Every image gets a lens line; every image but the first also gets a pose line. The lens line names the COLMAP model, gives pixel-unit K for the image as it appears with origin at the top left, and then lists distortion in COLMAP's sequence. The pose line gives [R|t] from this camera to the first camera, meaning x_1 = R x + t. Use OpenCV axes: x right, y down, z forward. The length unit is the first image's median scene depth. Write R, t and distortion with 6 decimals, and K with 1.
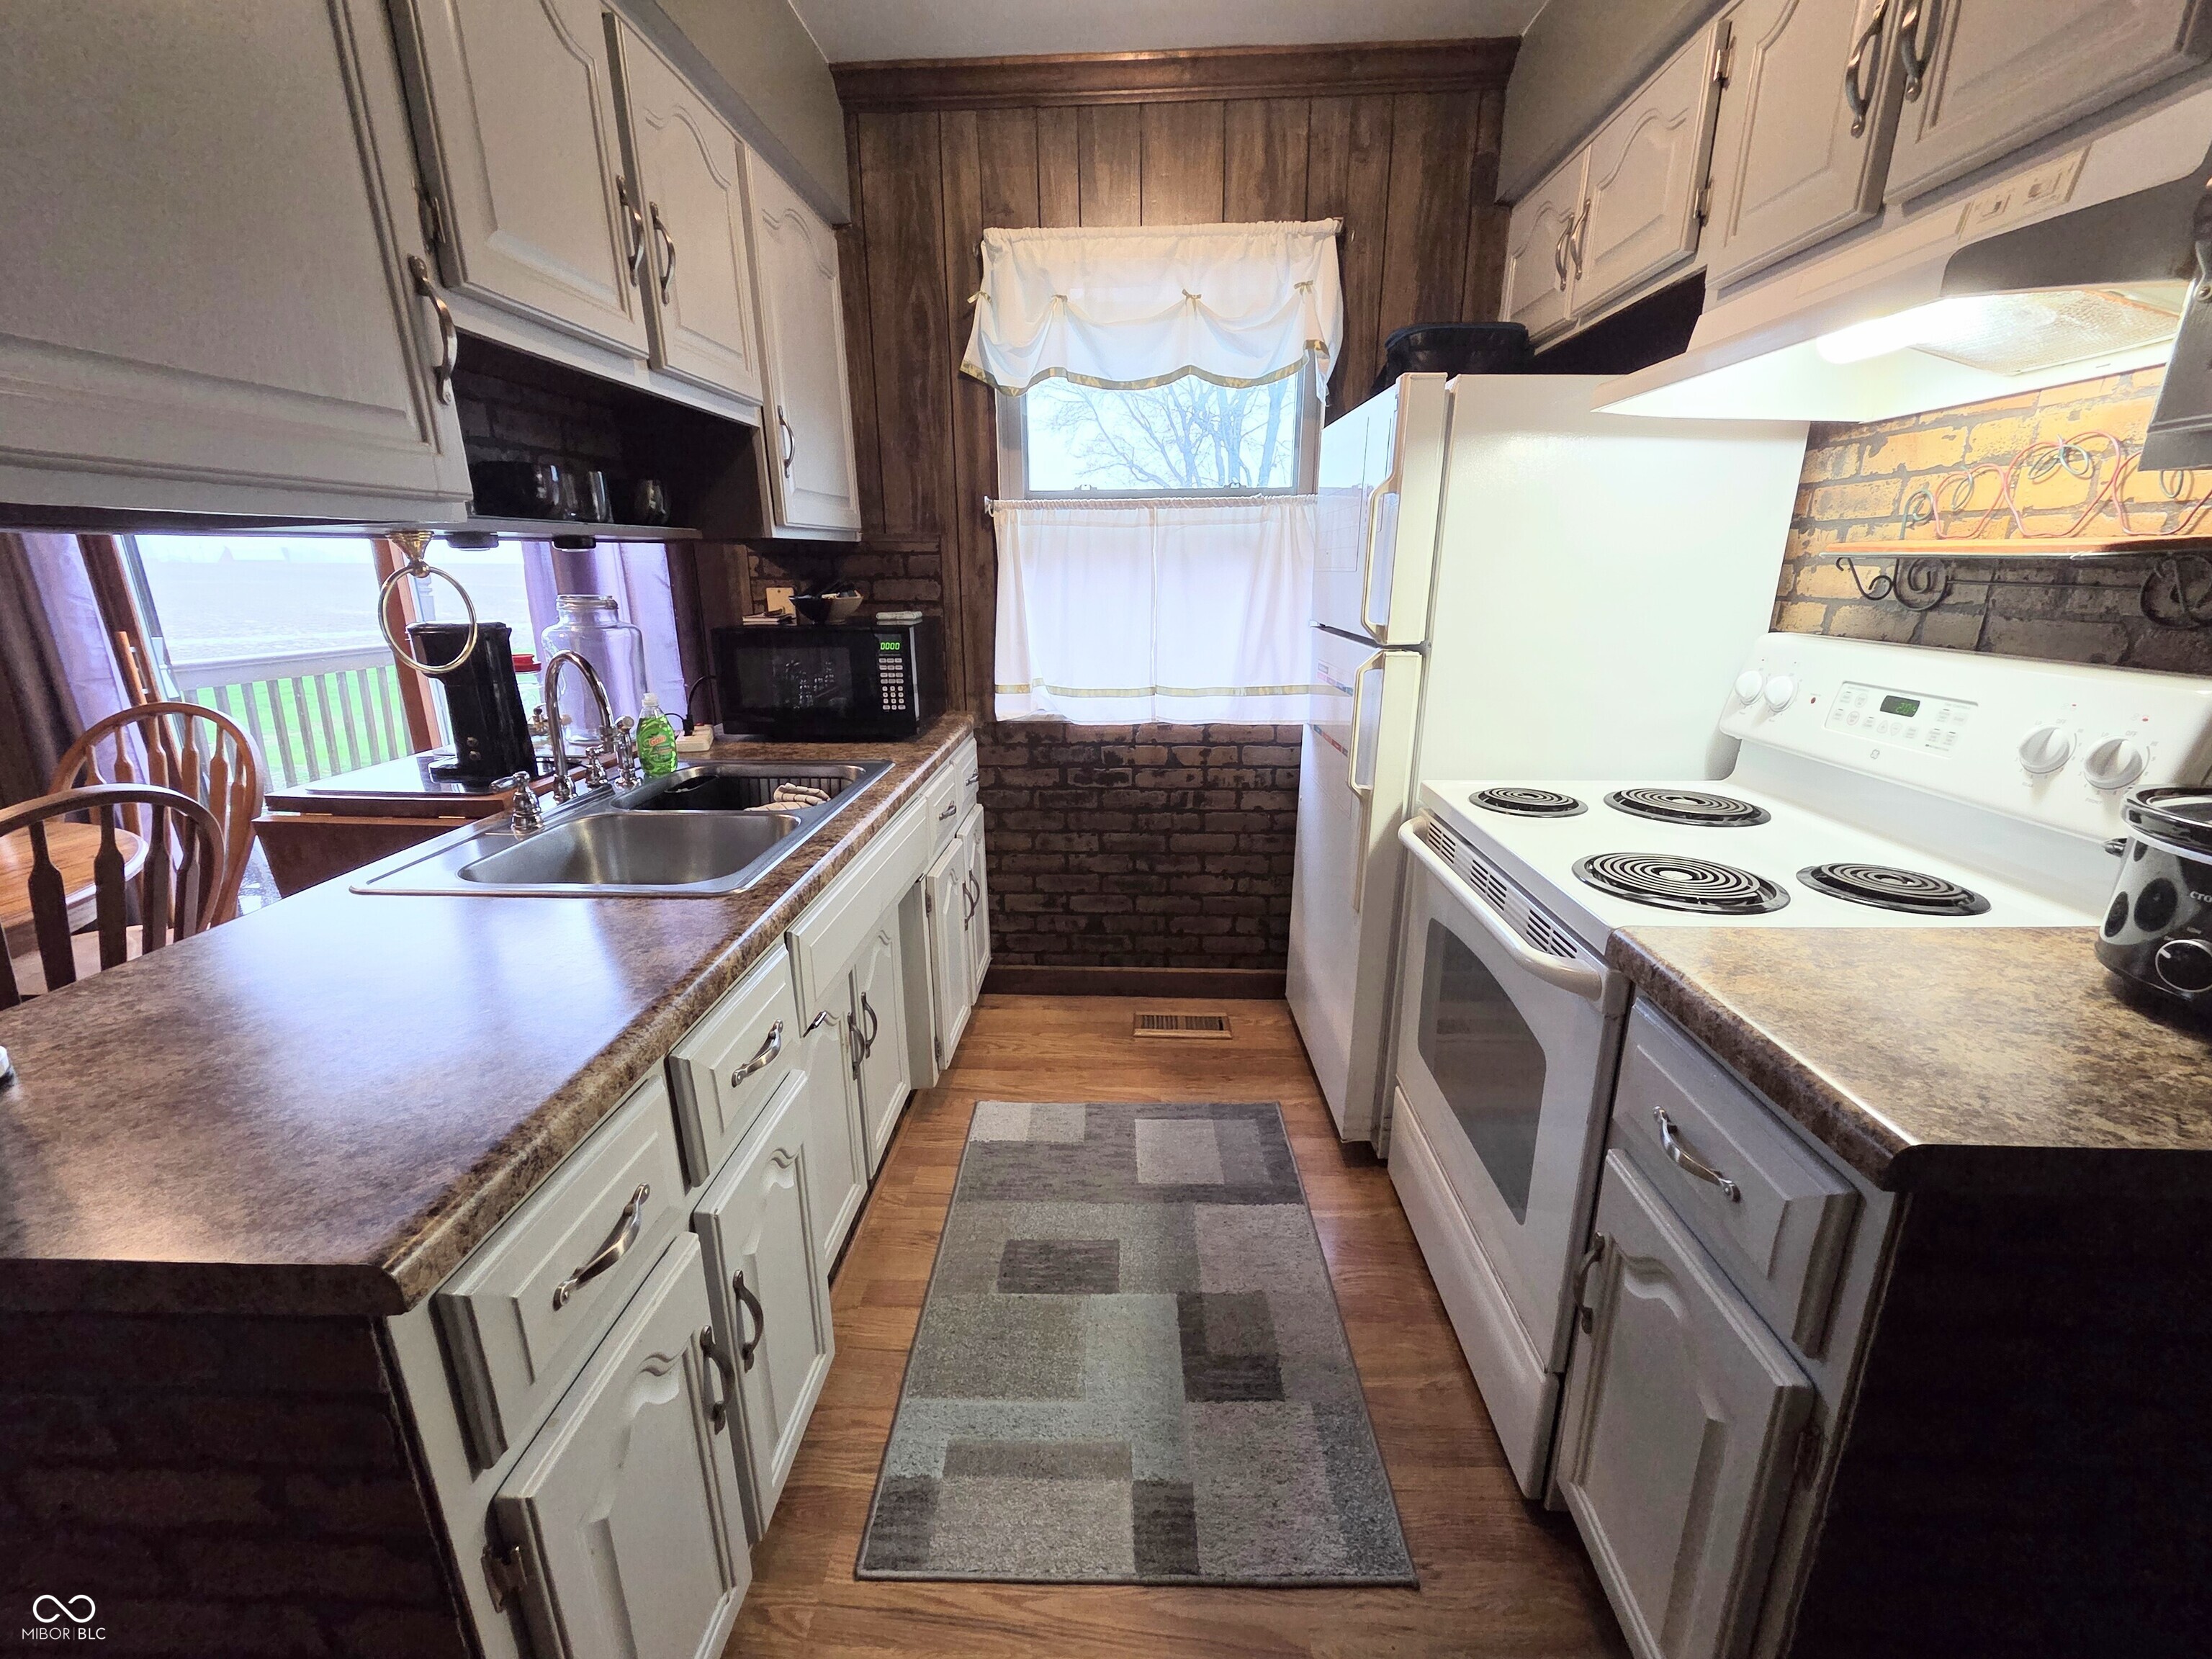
lens RADIAL K [[910.8, 0, 1096.7], [0, 910.8, 826.5], [0, 0, 1]] dist [0.000188, -0.000691]
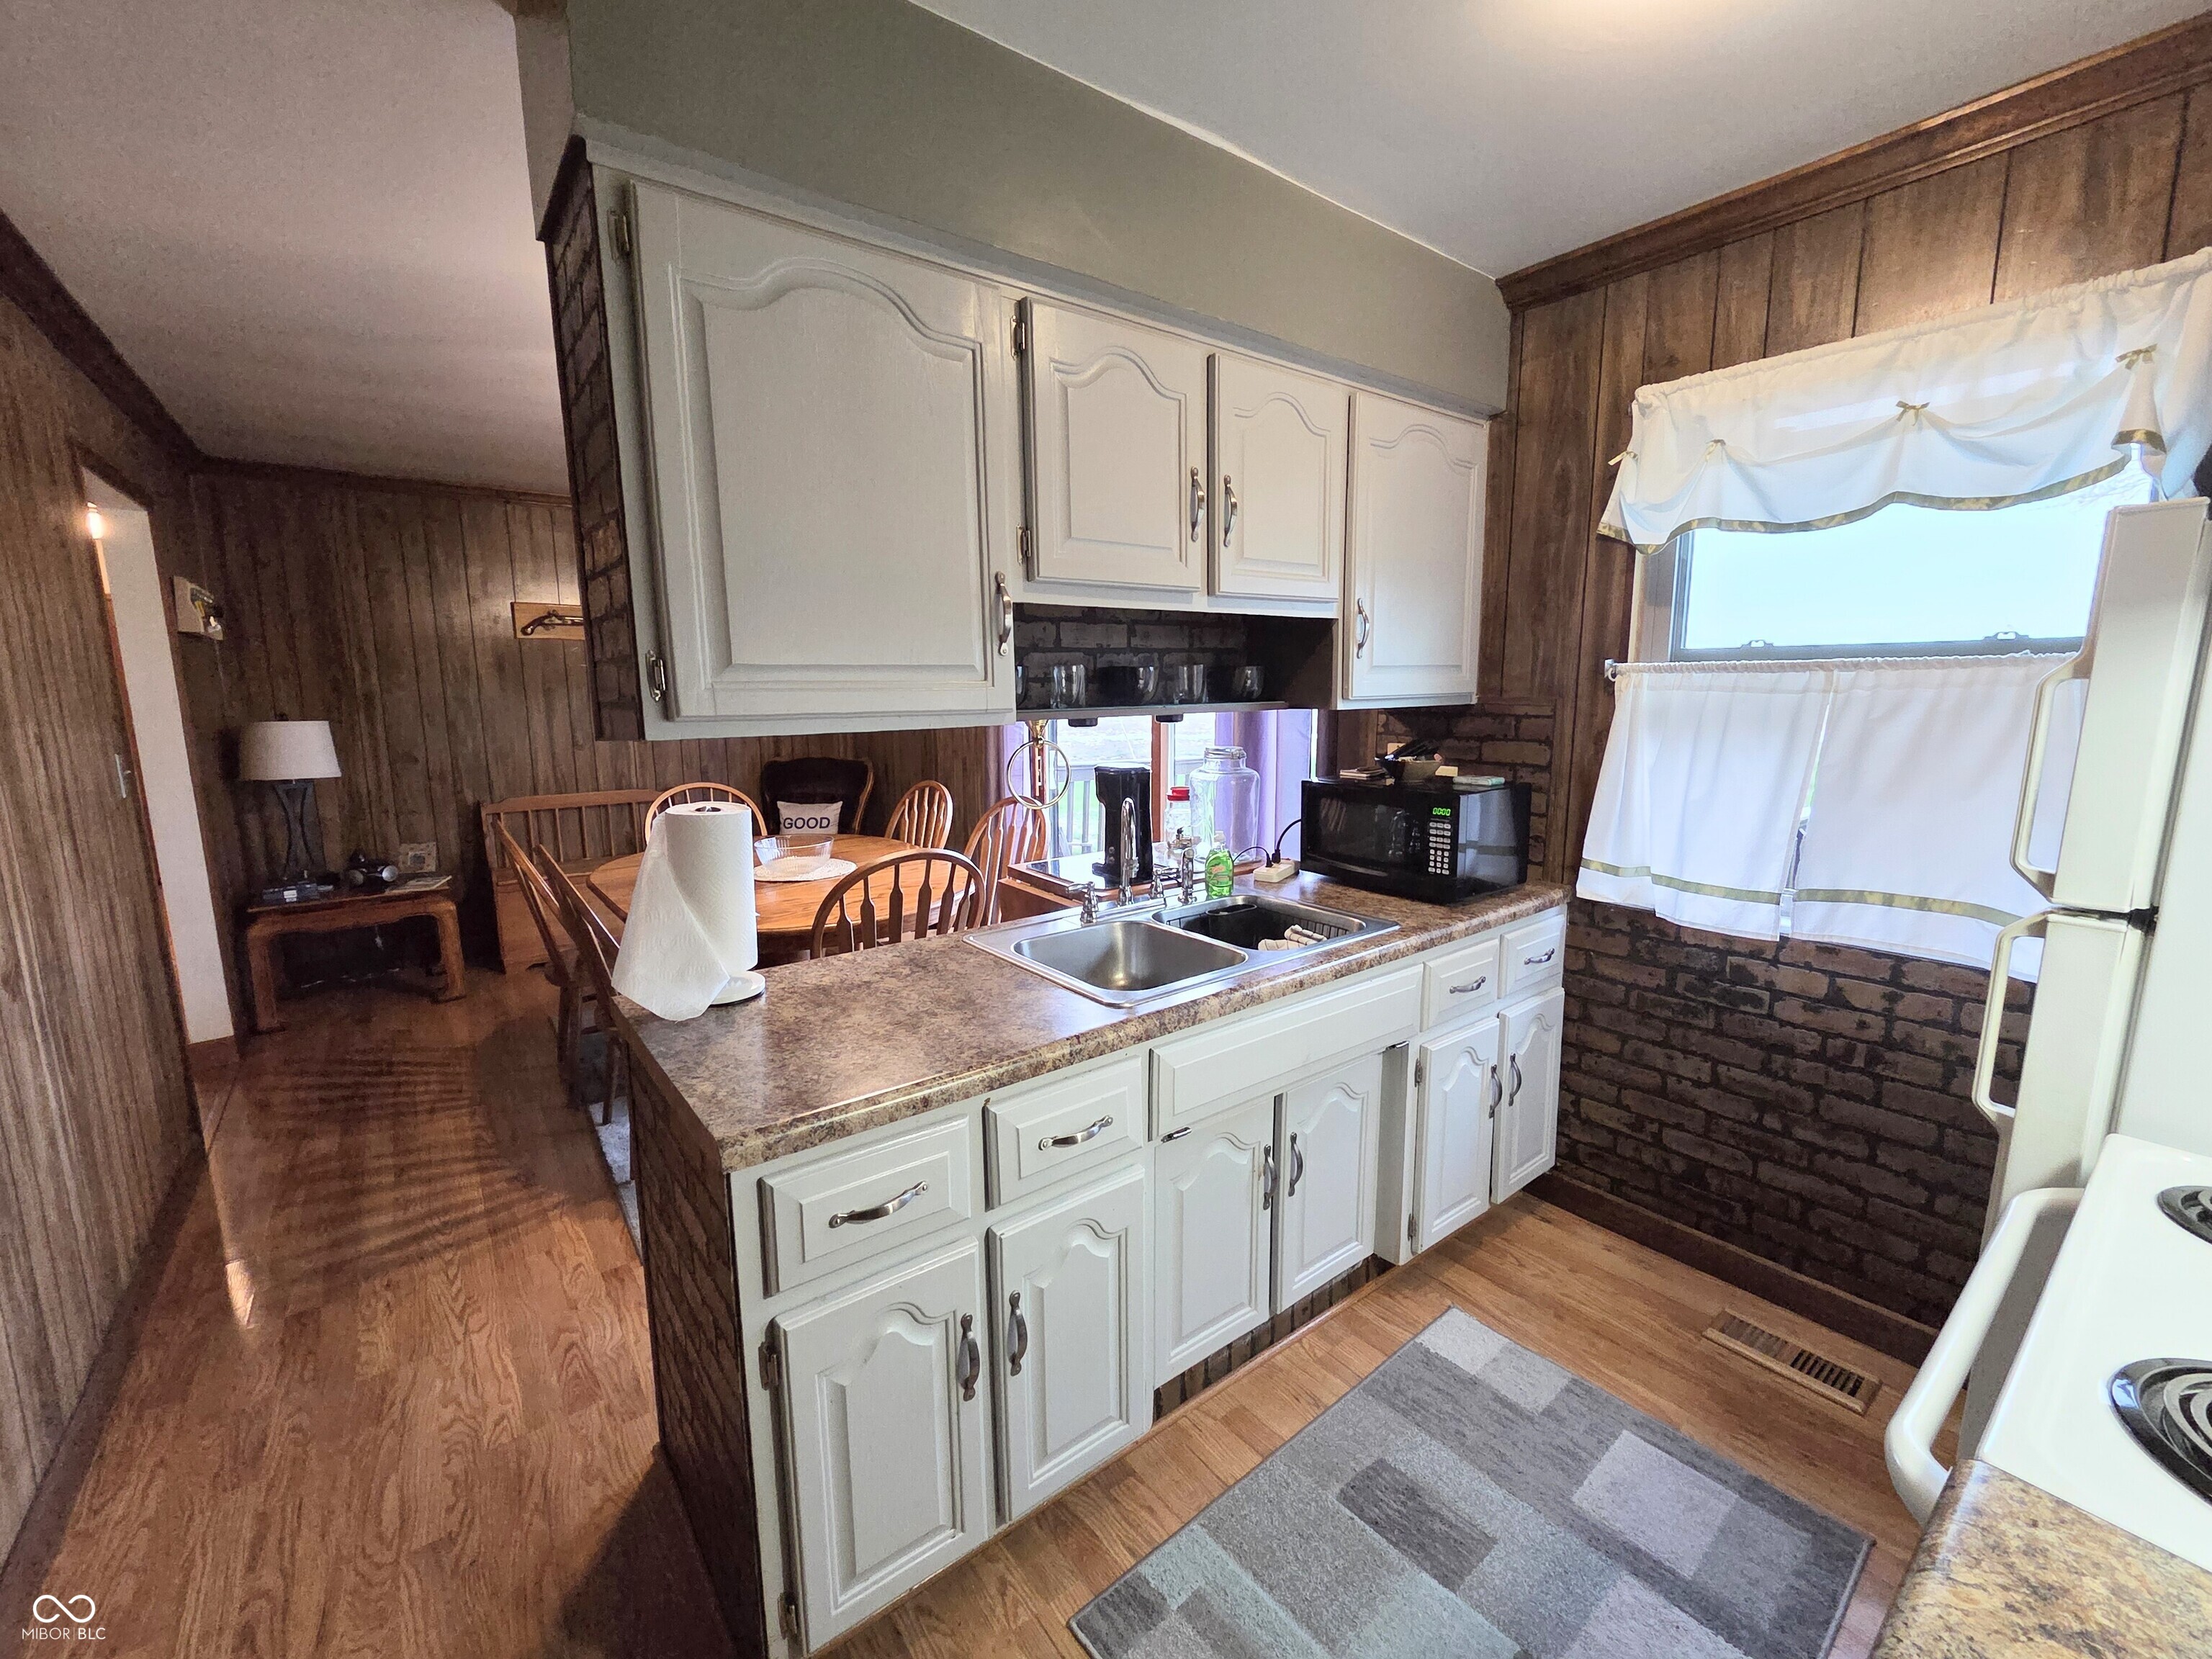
lens RADIAL K [[912.2, 0, 1100.1], [0, 912.2, 824.0], [0, 0, 1]] dist [0.002445, -0.000654]
pose [[0.650077, 0.119097, -0.750477, 0.269595], [-0.211251, 0.977033, -0.027939, -0.070992], [0.729913, 0.176701, 0.660306, 0.051093]]
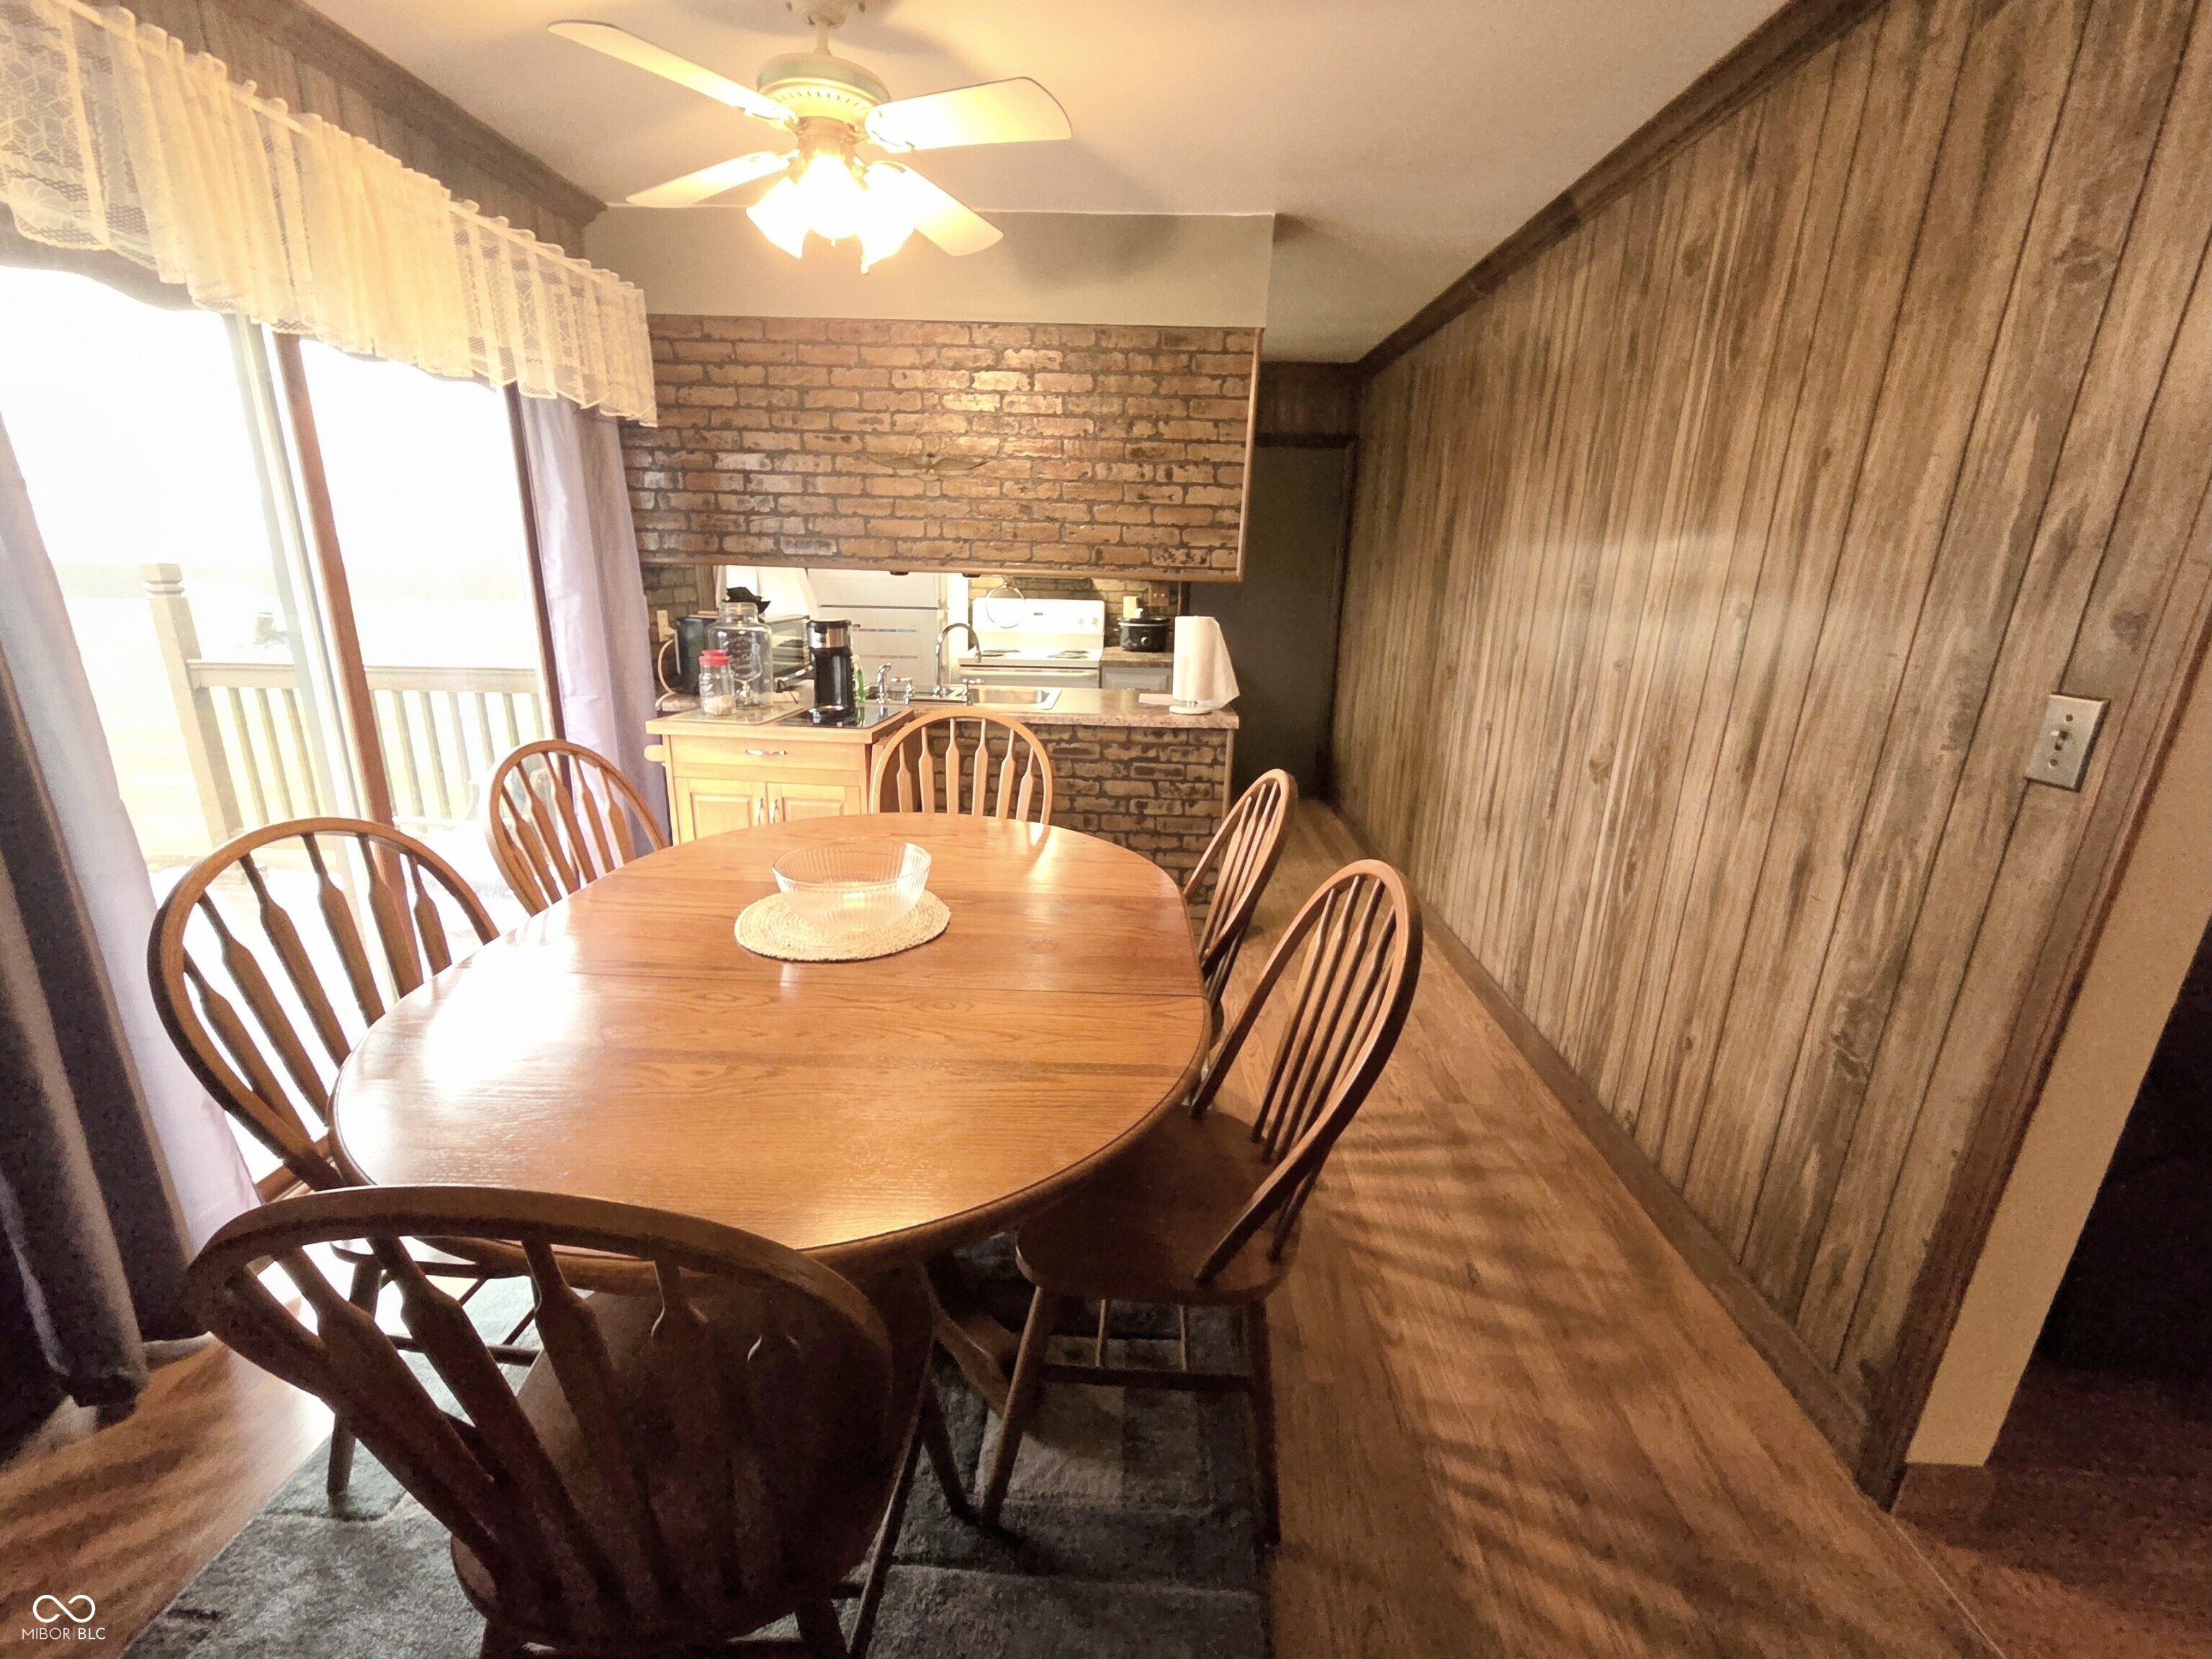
lens RADIAL K [[907.6, 0, 1099.1], [0, 907.6, 827.1], [0, 0, 1]] dist [0.003758, -0.005673]
pose [[-0.011205, -0.272195, 0.962177, -1.887085], [0.260001, 0.928347, 0.265653, -0.149100], [-0.965543, 0.253144, 0.060368, 0.433057]]
